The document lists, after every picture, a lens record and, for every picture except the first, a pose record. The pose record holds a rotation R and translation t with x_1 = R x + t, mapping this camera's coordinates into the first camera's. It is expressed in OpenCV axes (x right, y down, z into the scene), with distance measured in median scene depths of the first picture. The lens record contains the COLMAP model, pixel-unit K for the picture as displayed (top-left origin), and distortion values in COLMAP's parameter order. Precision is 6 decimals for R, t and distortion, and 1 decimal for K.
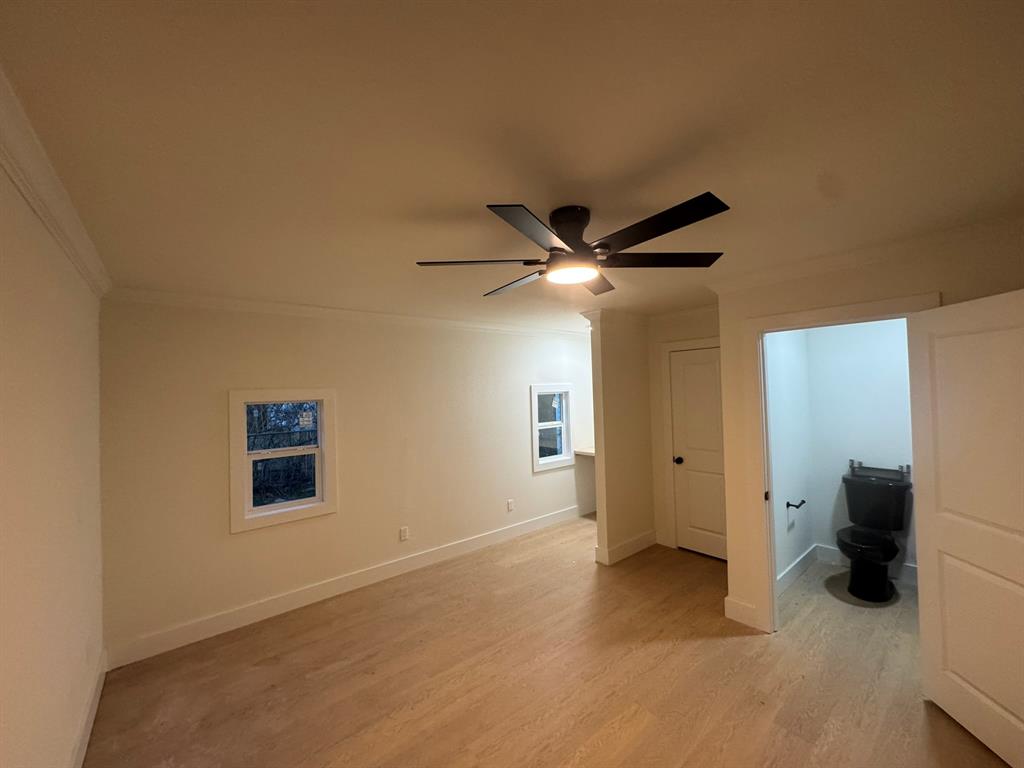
lens RADIAL K [[410.0, 0, 511.0], [0, 410.0, 384.6], [0, 0, 1]] dist [-0.000191, 0.000572]
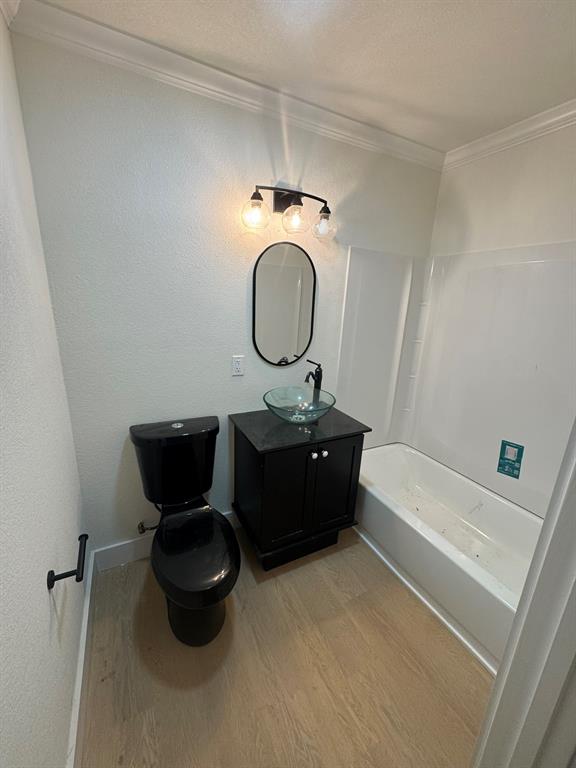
lens RADIAL K [[307.5, 0, 288.1], [0, 307.5, 383.2], [0, 0, 1]] dist [-0.000191, 0.000572]
pose [[0.205432, -0.228500, 0.951623, 0.775730], [-0.065207, 0.967005, 0.246270, 0.074859], [-0.976497, -0.112644, 0.183754, 1.186074]]
